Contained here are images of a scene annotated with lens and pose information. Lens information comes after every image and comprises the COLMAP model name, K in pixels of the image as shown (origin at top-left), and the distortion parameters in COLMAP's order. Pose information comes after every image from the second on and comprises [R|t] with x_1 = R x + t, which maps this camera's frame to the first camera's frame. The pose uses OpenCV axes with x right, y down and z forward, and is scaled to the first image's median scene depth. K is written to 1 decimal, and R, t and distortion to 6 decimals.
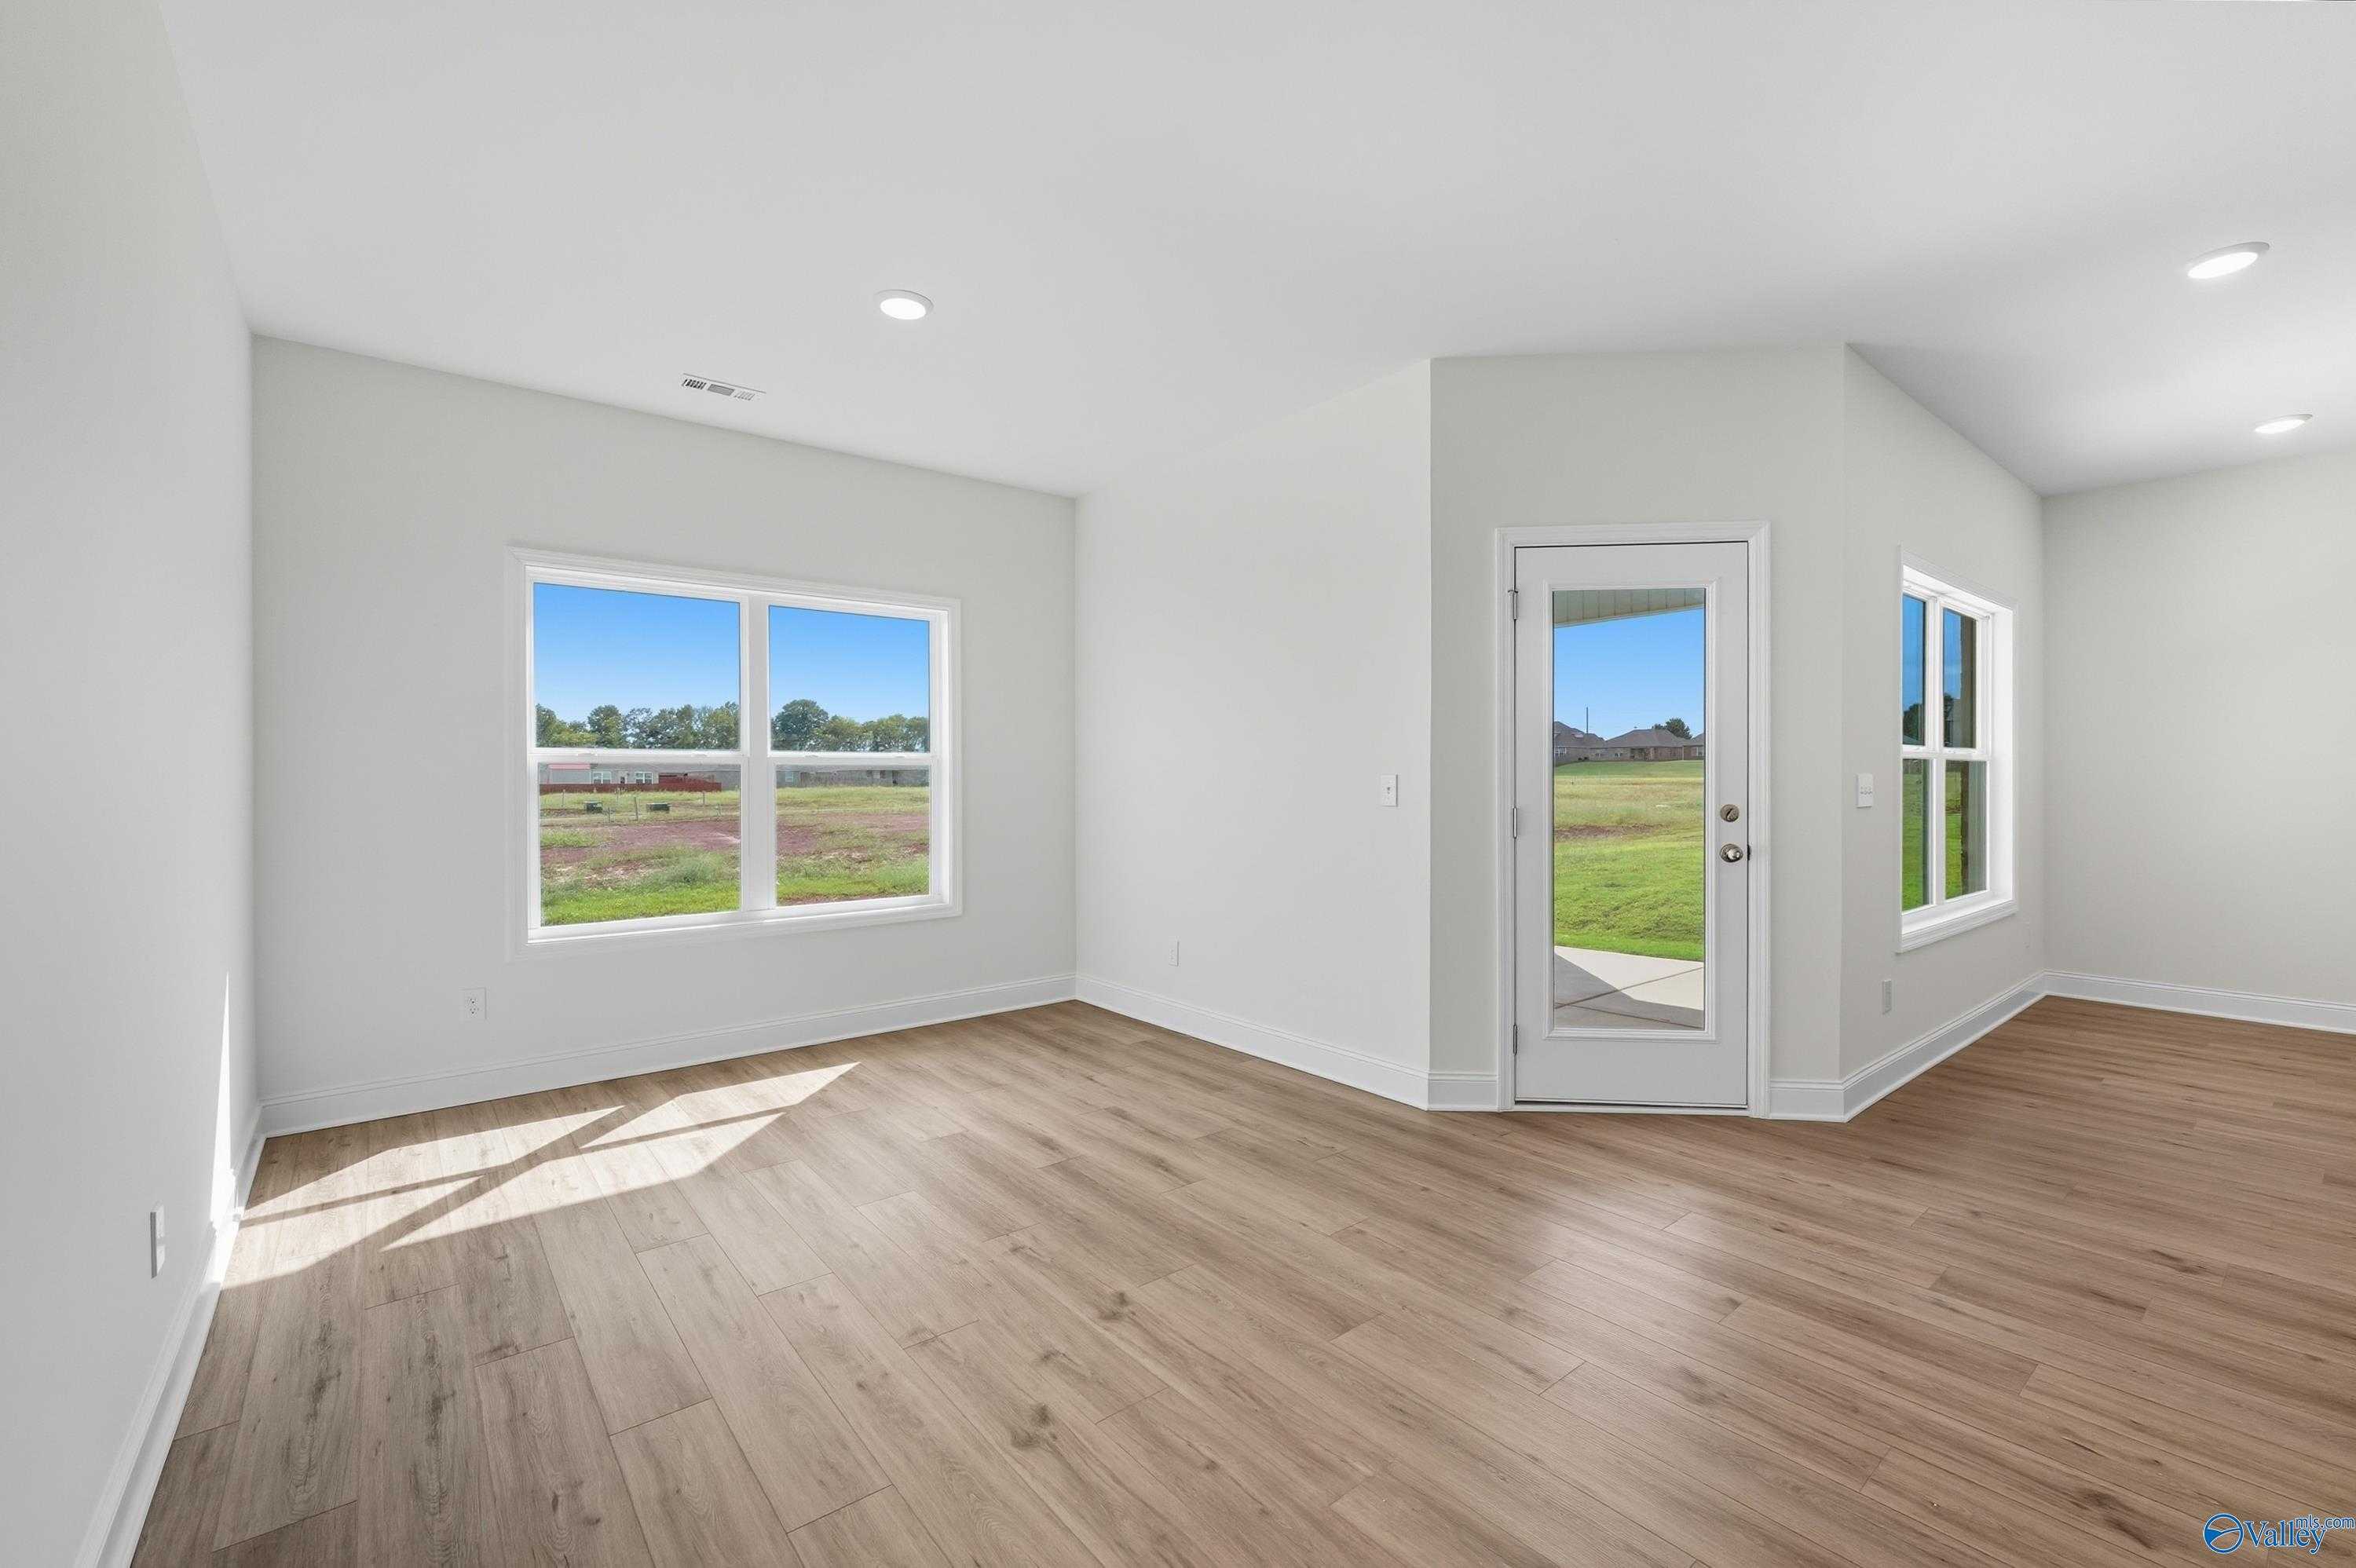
lens RADIAL K [[983.3, 0, 1160.2], [0, 983.3, 774.9], [0, 0, 1]] dist [0.007600, -0.000037]
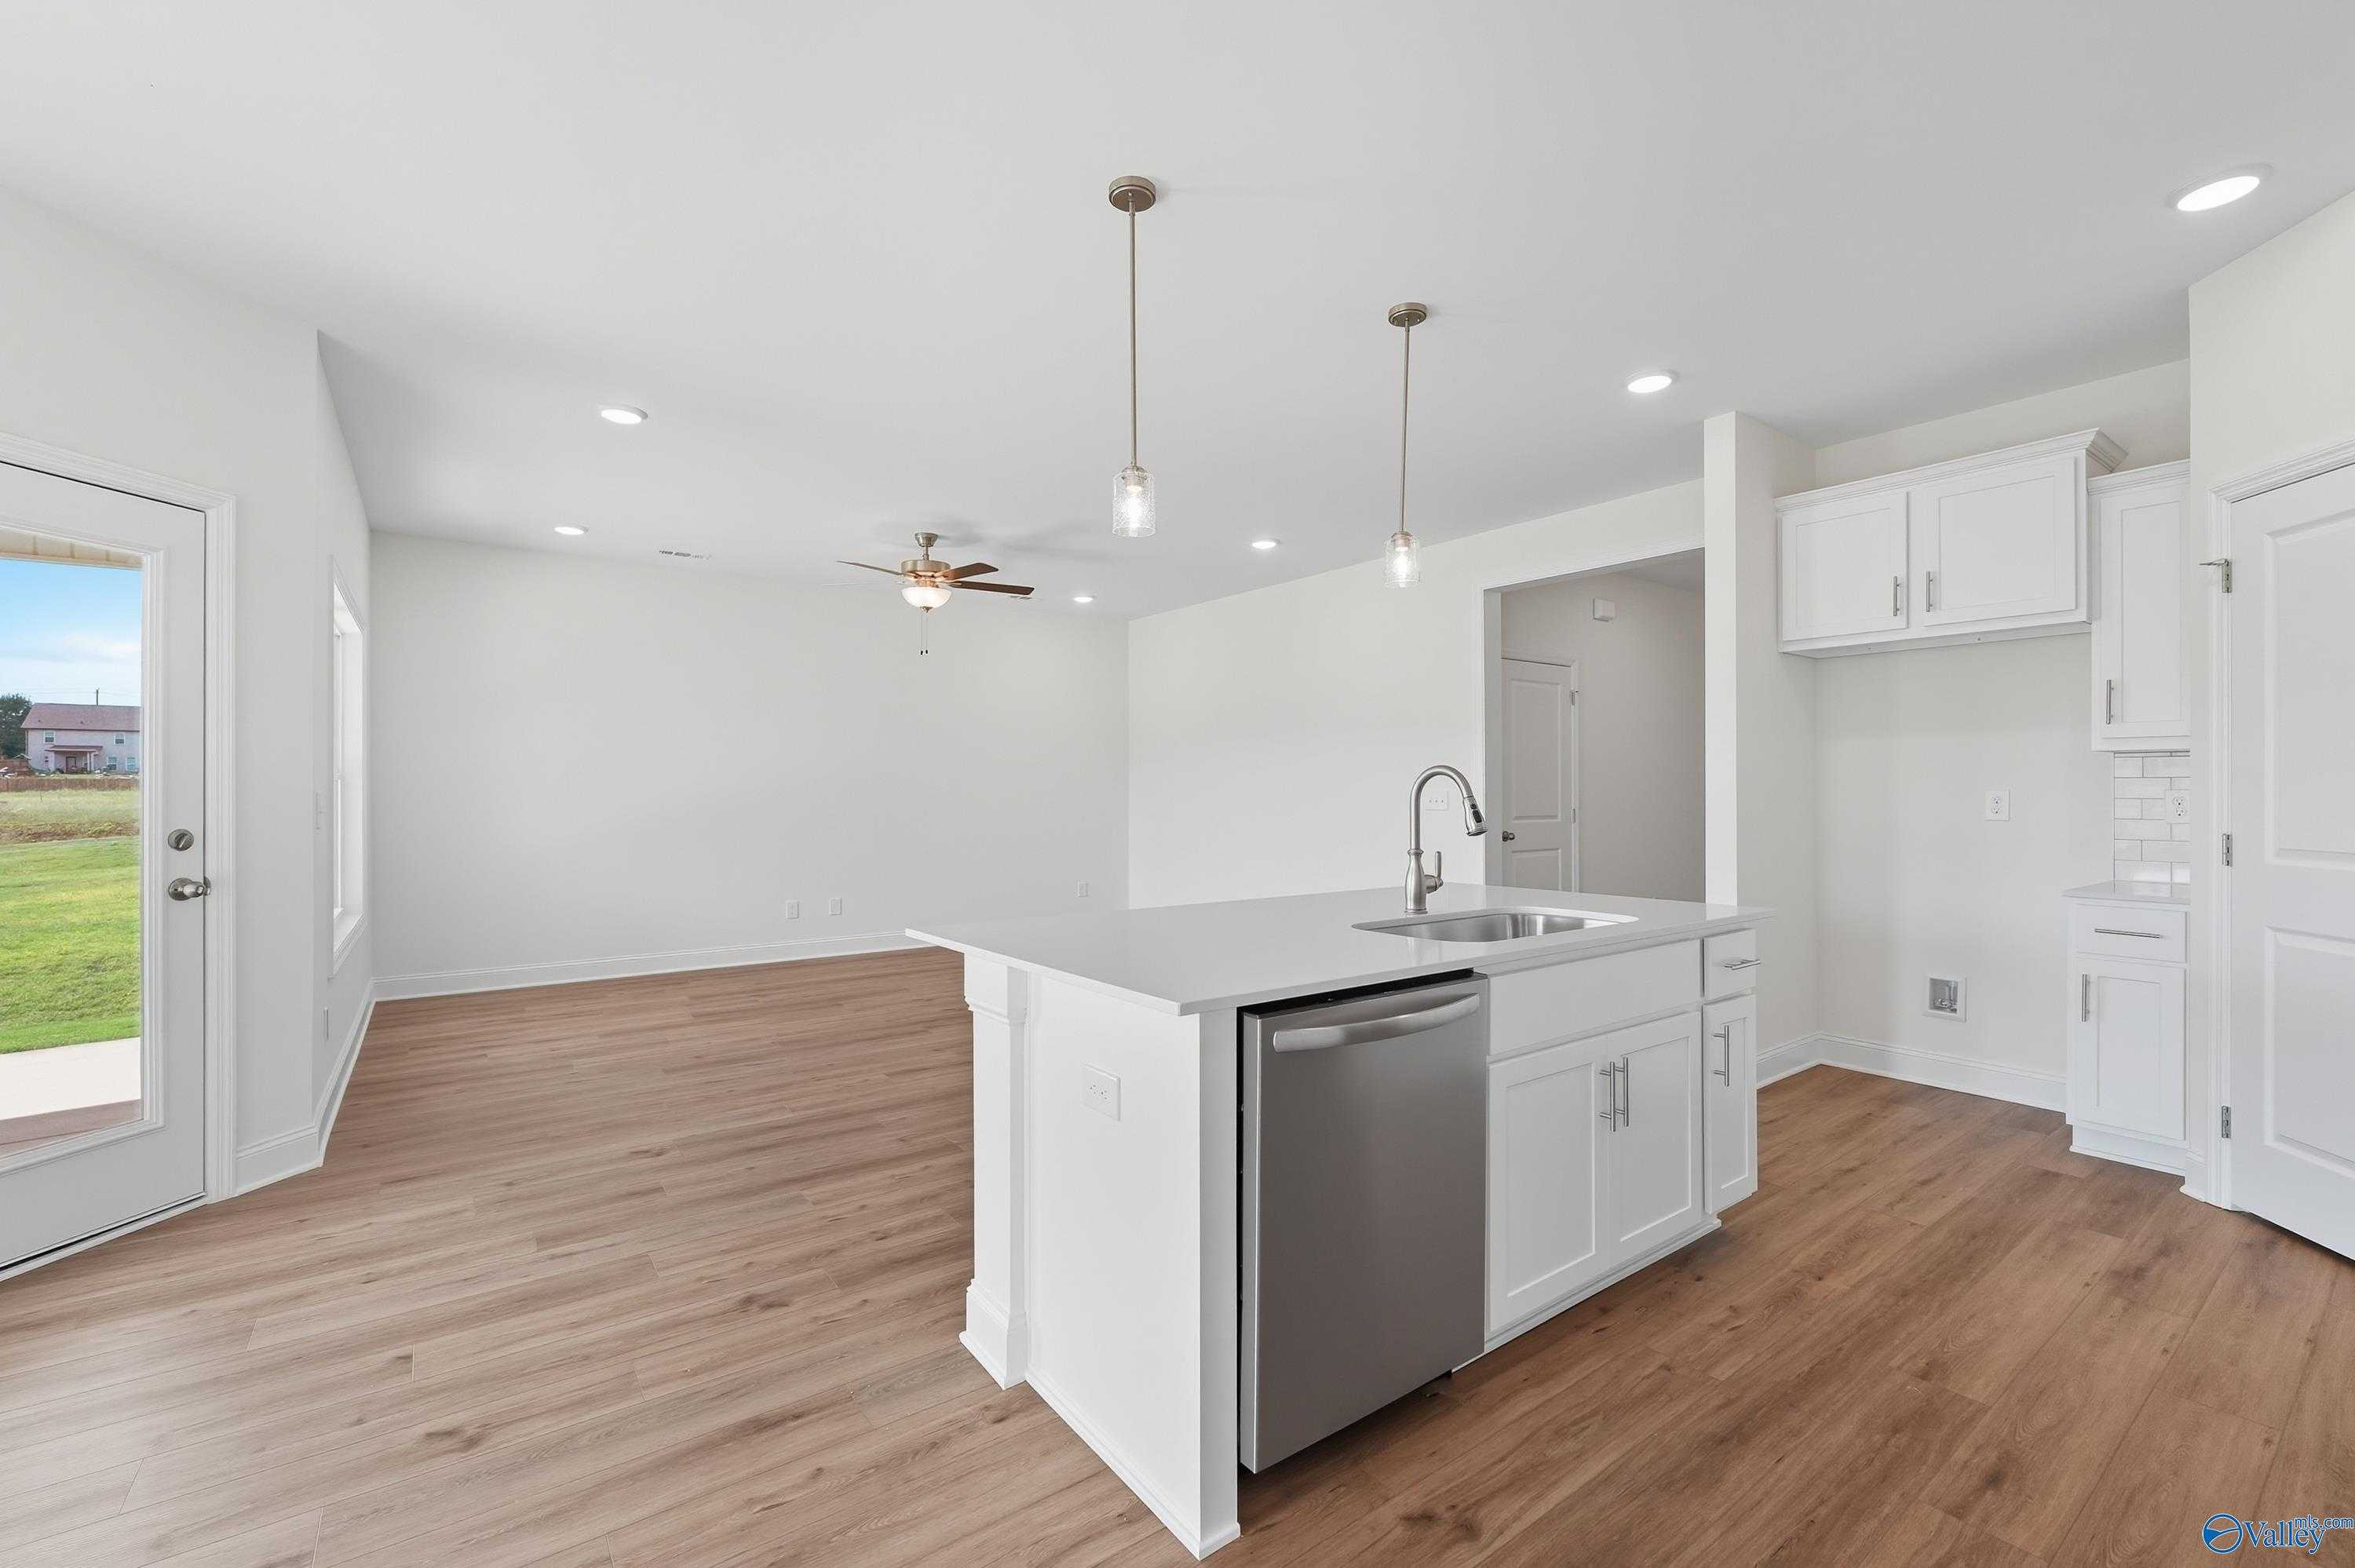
lens RADIAL K [[982.8, 0, 1193.6], [0, 982.8, 801.6], [0, 0, 1]] dist [0.007600, -0.000037]
pose [[0.051446, -0.006909, 0.998652, -0.285436], [-0.001844, 0.999974, 0.007013, -0.000290], [-0.998674, -0.002202, 0.051432, 0.189959]]
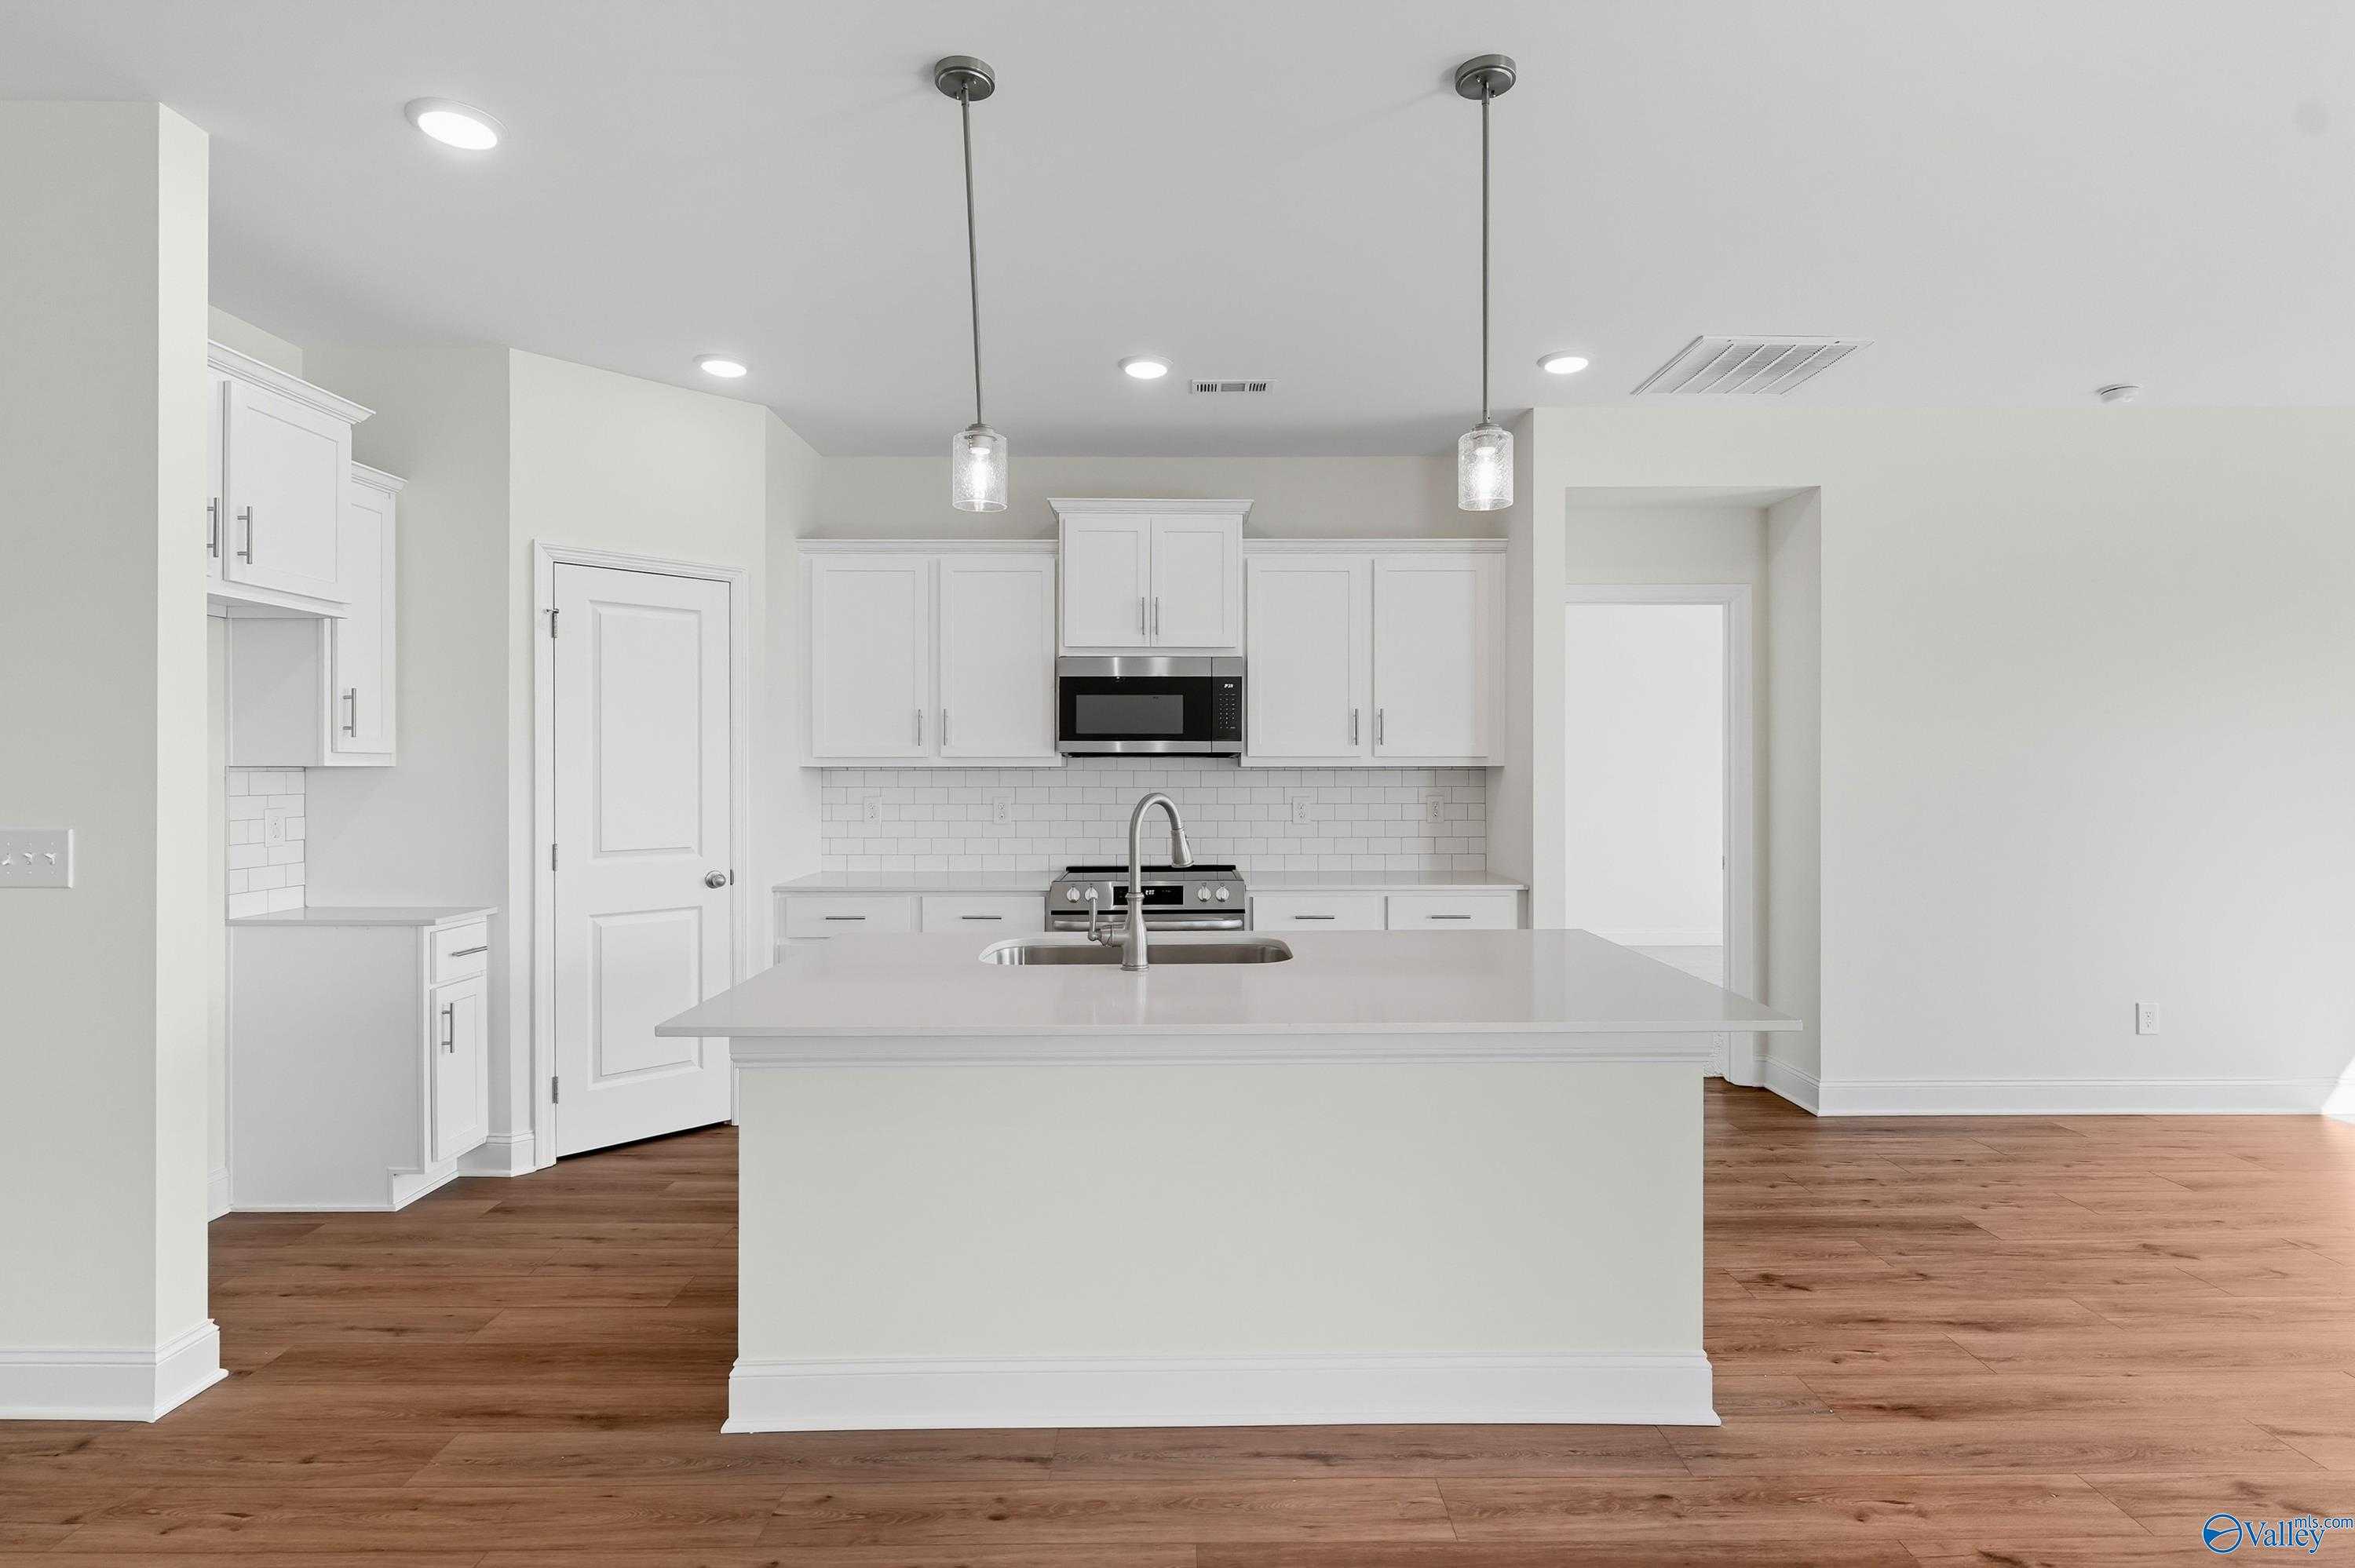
lens RADIAL K [[1177.7, 0, 1198.8], [0, 1177.7, 785.0], [0, 0, 1]] dist [0.002514, -0.000009]
pose [[-0.629407, 0.006220, -0.777051, 1.550324], [0.001022, 0.999974, 0.007177, -0.040619], [0.777075, 0.003723, -0.629397, 0.703124]]
